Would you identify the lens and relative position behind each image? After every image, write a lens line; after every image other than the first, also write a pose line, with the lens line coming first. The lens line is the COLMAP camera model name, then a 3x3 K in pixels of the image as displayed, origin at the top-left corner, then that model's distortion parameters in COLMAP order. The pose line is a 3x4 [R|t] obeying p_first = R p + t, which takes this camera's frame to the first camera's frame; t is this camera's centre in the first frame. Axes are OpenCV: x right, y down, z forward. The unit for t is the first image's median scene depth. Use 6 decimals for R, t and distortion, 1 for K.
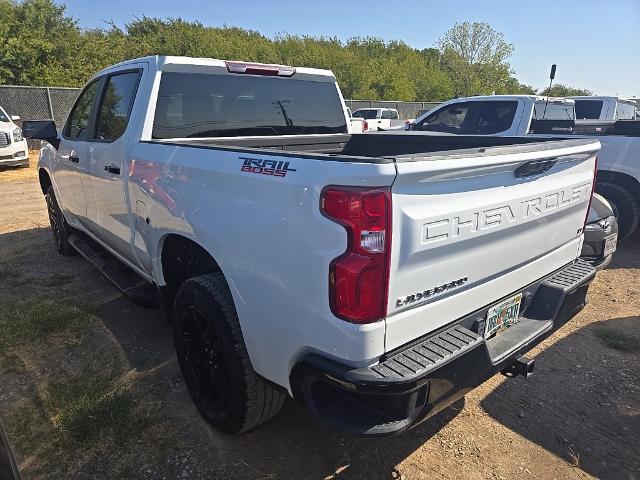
lens RADIAL K [[442.4, 0, 318.6], [0, 442.4, 243.7], [0, 0, 1]] dist [0.060777, -0.032408]
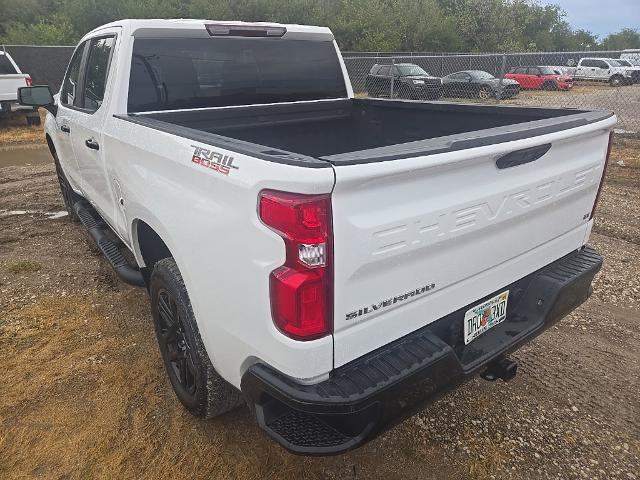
lens RADIAL K [[442.4, 0, 322.0], [0, 442.4, 240.2], [0, 0, 1]] dist [0.060777, -0.032408]
pose [[0.997002, 0.008730, -0.076879, 0.179465], [-0.000344, 0.994104, 0.108426, -0.111614], [0.077372, -0.108075, 0.991127, 0.101440]]
